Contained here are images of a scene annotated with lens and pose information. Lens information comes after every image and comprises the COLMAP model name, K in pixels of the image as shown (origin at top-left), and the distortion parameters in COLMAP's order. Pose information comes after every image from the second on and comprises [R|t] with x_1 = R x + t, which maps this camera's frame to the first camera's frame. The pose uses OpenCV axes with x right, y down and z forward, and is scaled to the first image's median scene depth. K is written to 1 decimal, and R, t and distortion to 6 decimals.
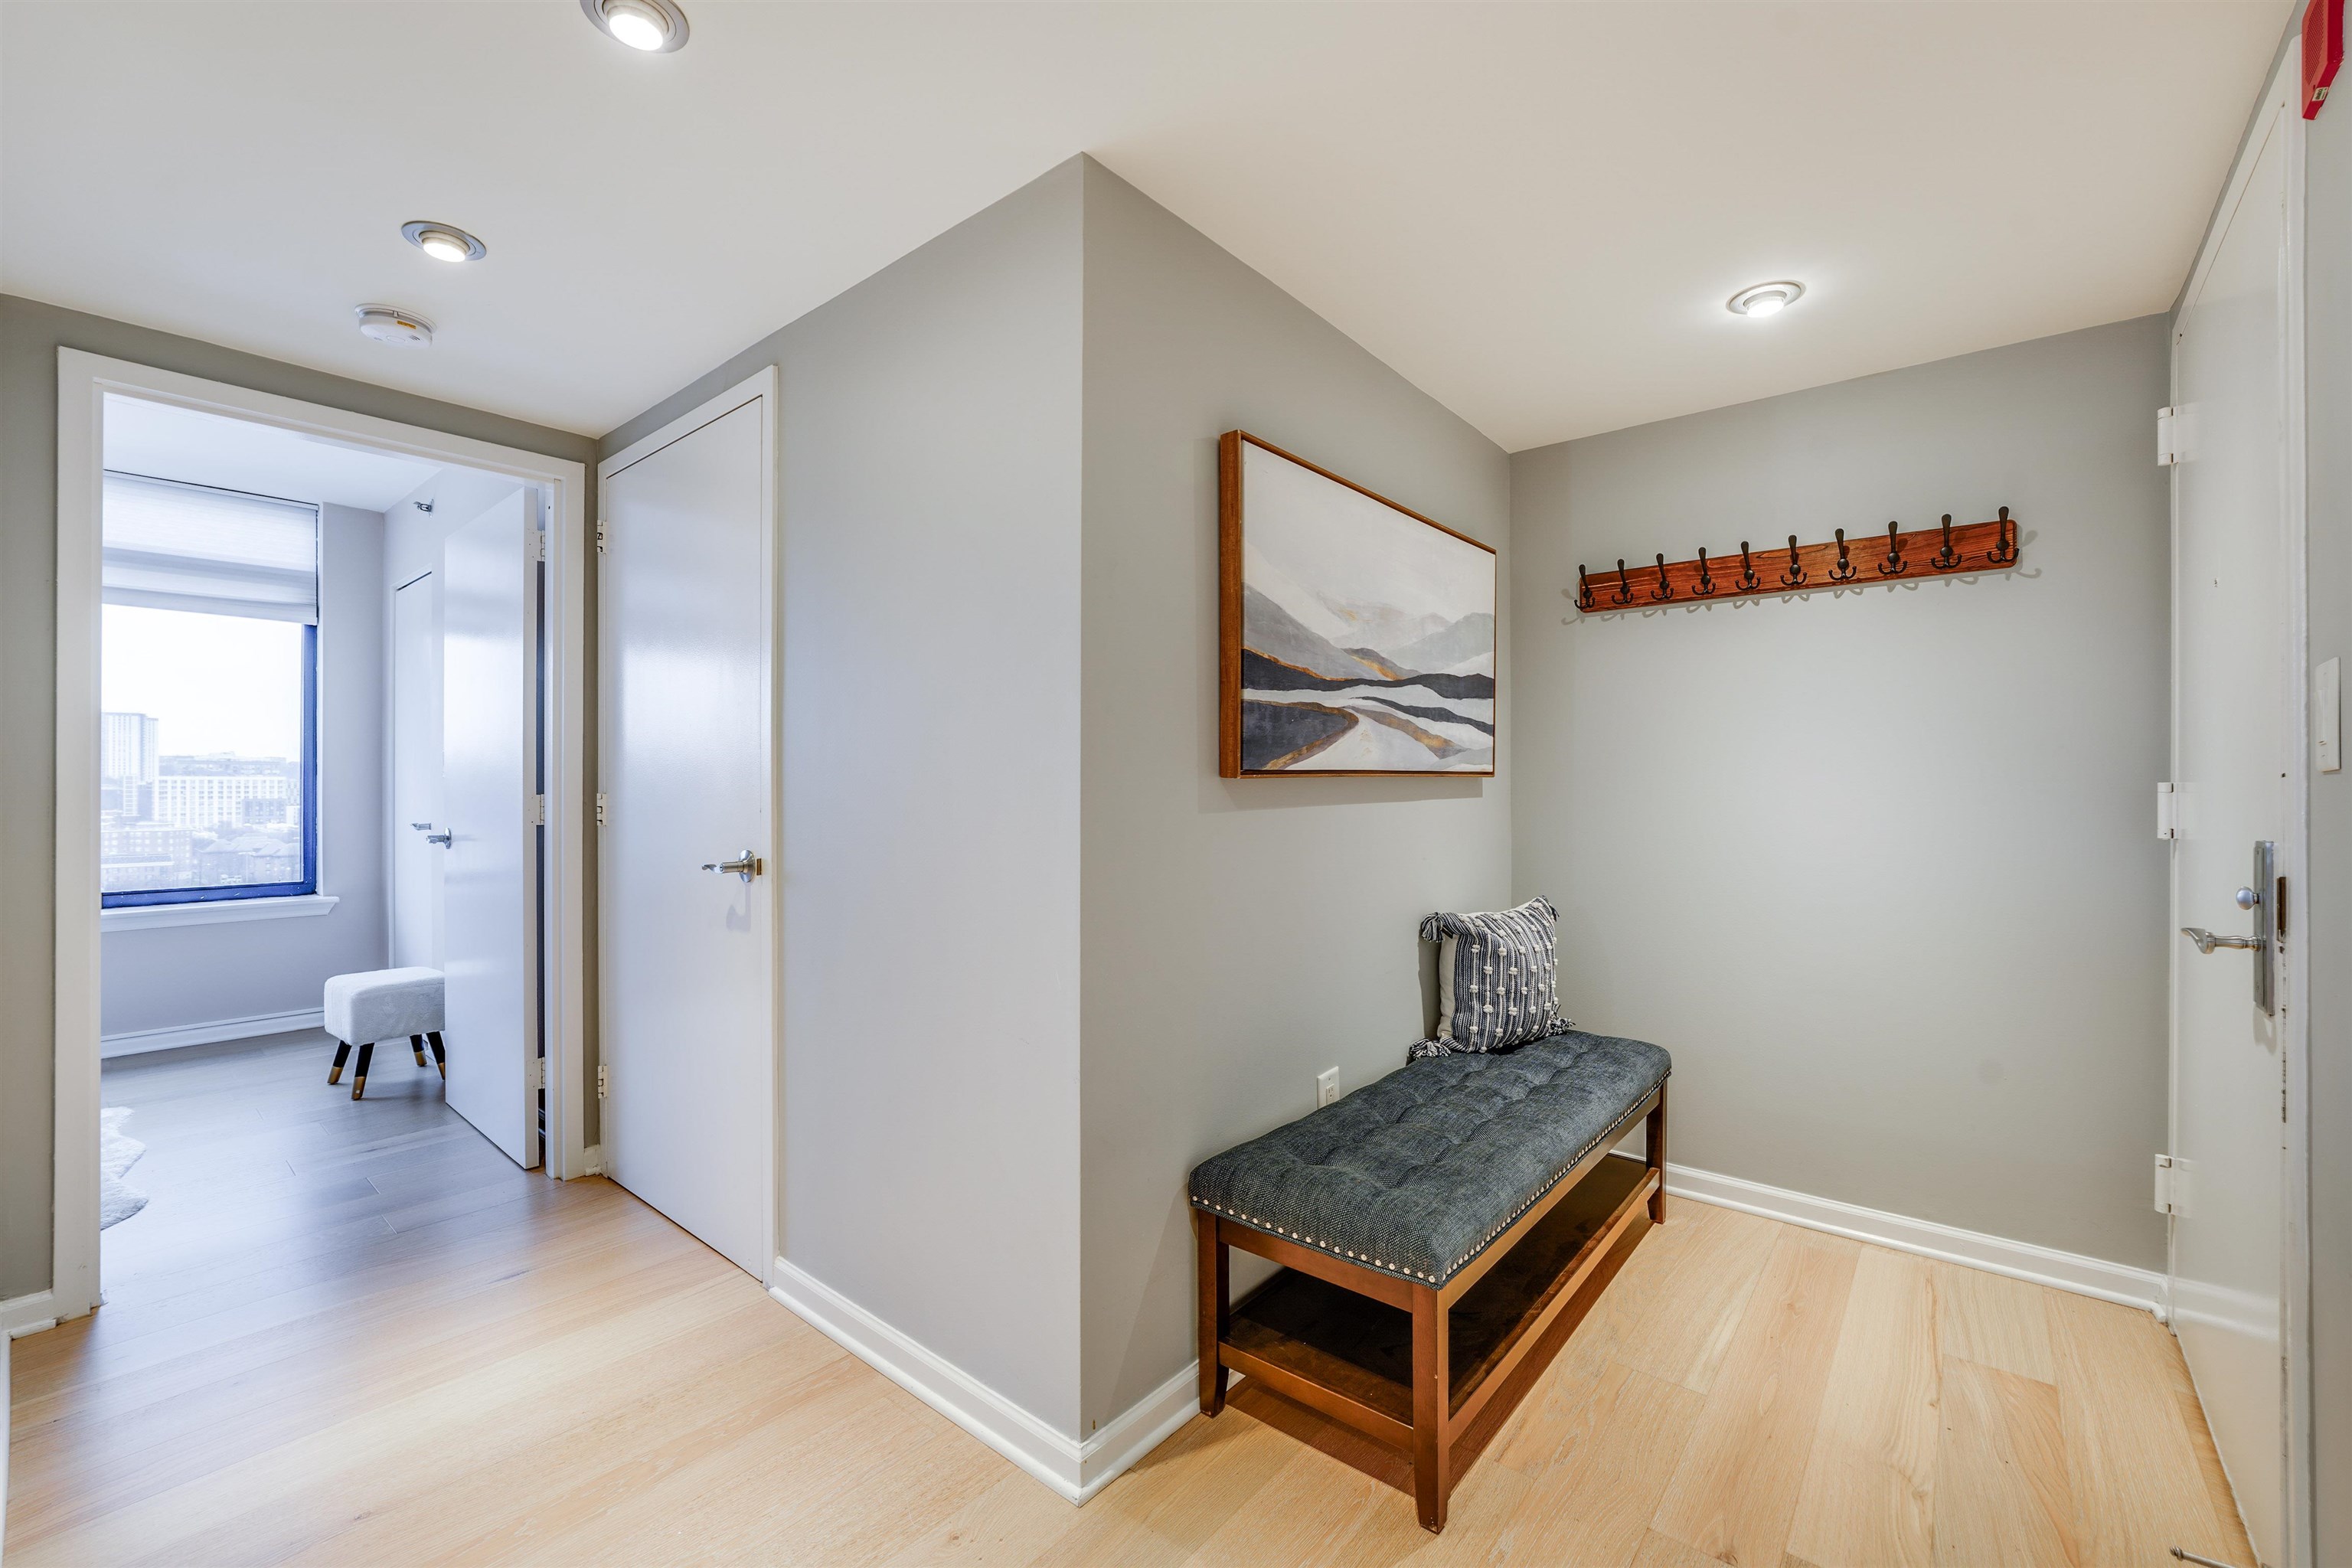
lens RADIAL K [[952.3, 0, 1176.0], [0, 952.3, 784.0], [0, 0, 1]] dist [-0.007299, 0.000011]
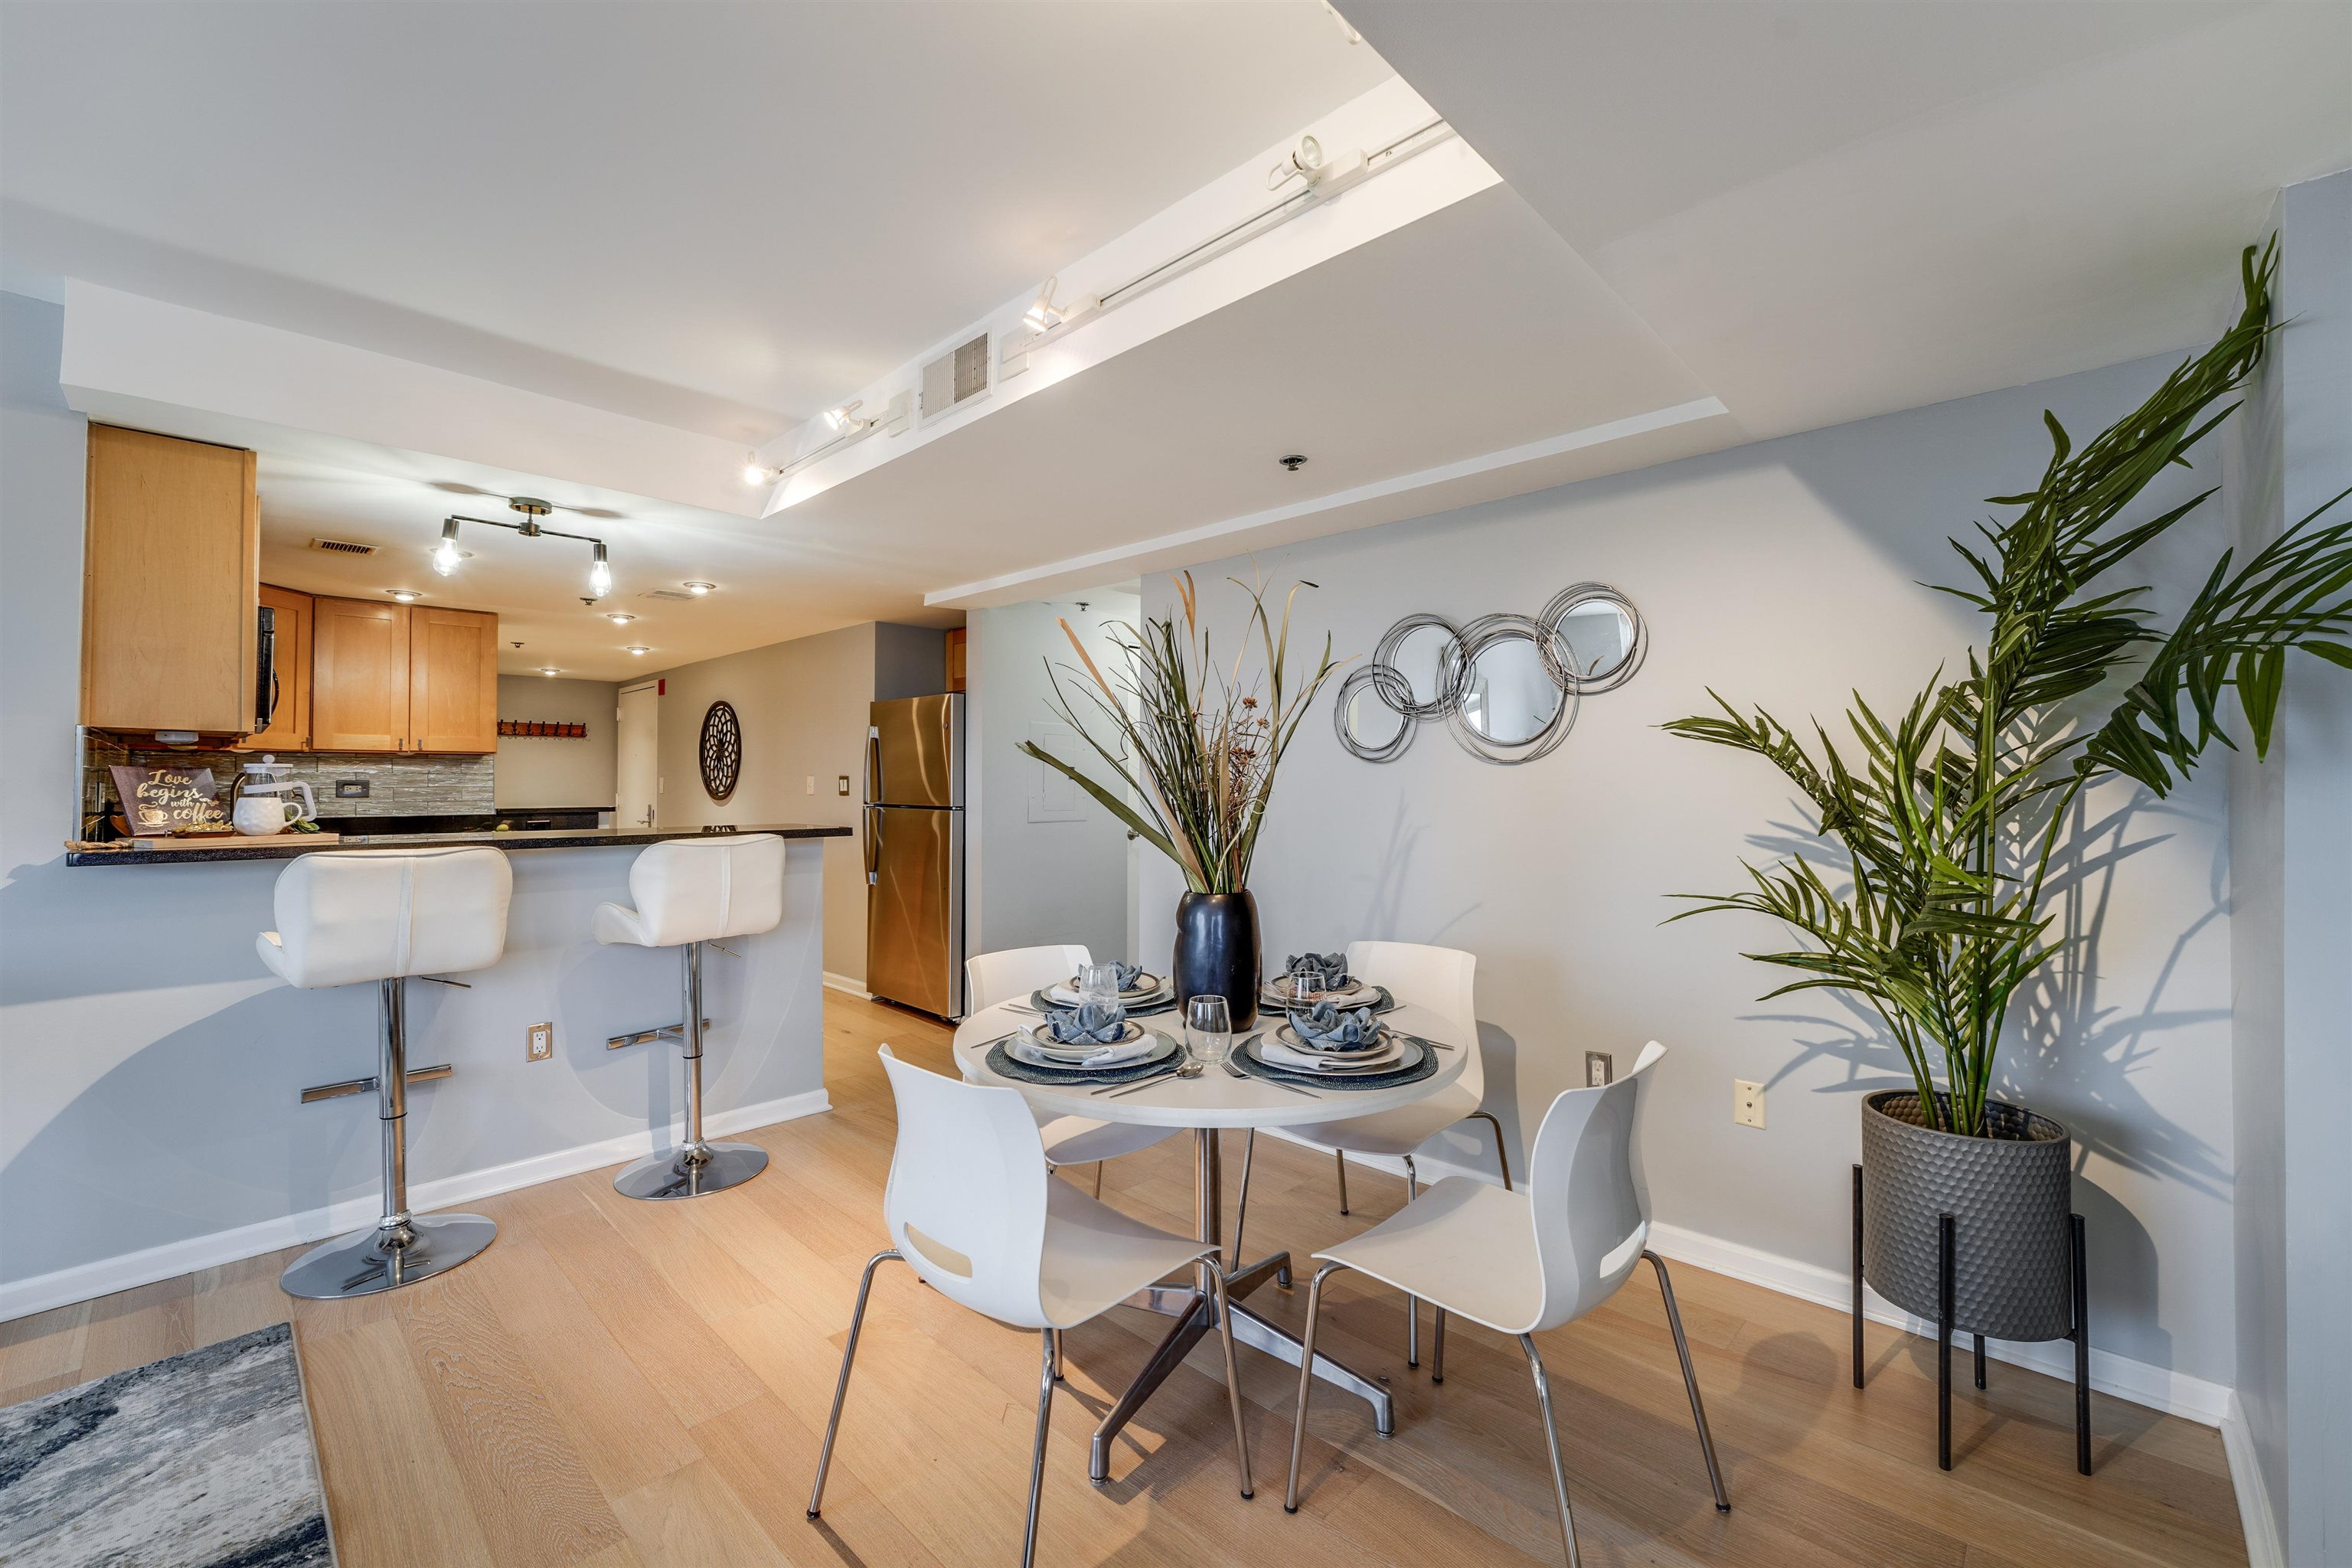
lens RADIAL K [[956.2, 0, 1166.8], [0, 956.2, 774.5], [0, 0, 1]] dist [-0.008842, 0.000912]
pose [[0.060975, 0.011795, 0.998070, -2.405094], [-0.002560, 0.999929, -0.011661, -0.035655], [-0.998136, -0.001844, 0.061001, -1.353394]]
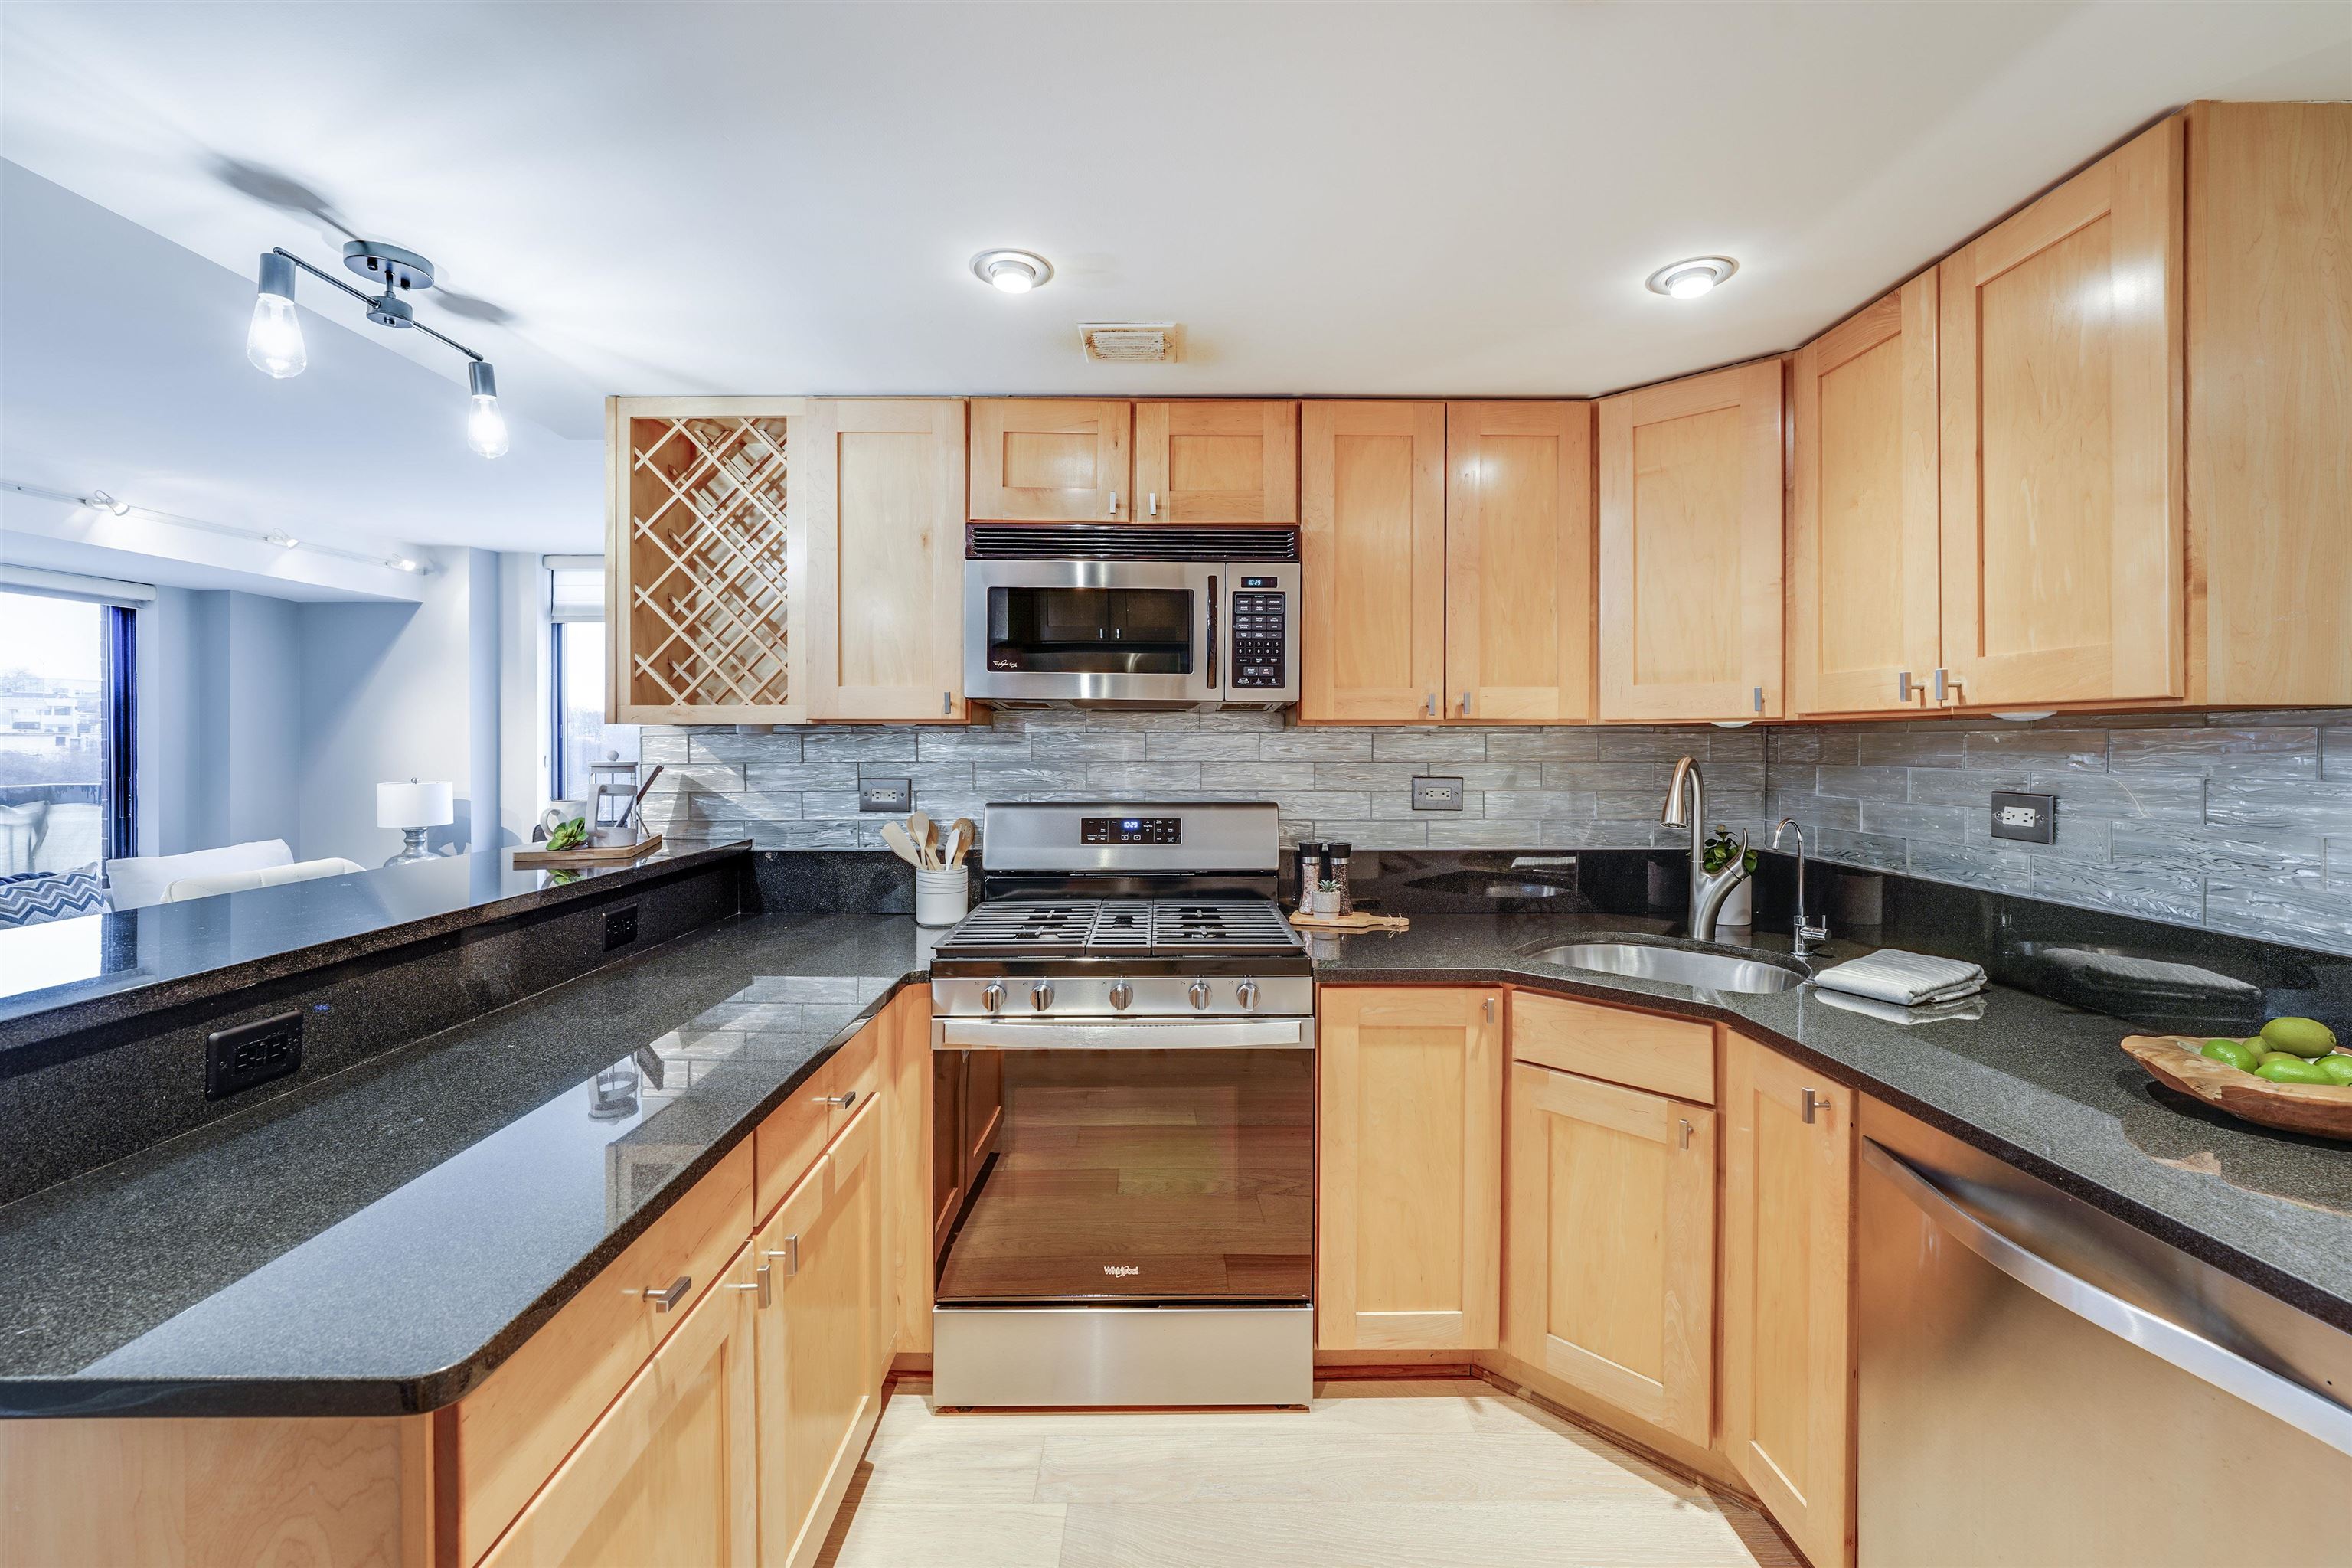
lens RADIAL K [[964.2, 0, 1171.3], [0, 964.2, 743.6], [0, 0, 1]] dist [-0.009359, 0.000825]
pose [[0.660513, 0.007065, -0.750781, -0.486818], [-0.004113, 0.999975, 0.005791, -0.078403], [0.750803, -0.000737, 0.660526, -0.522324]]
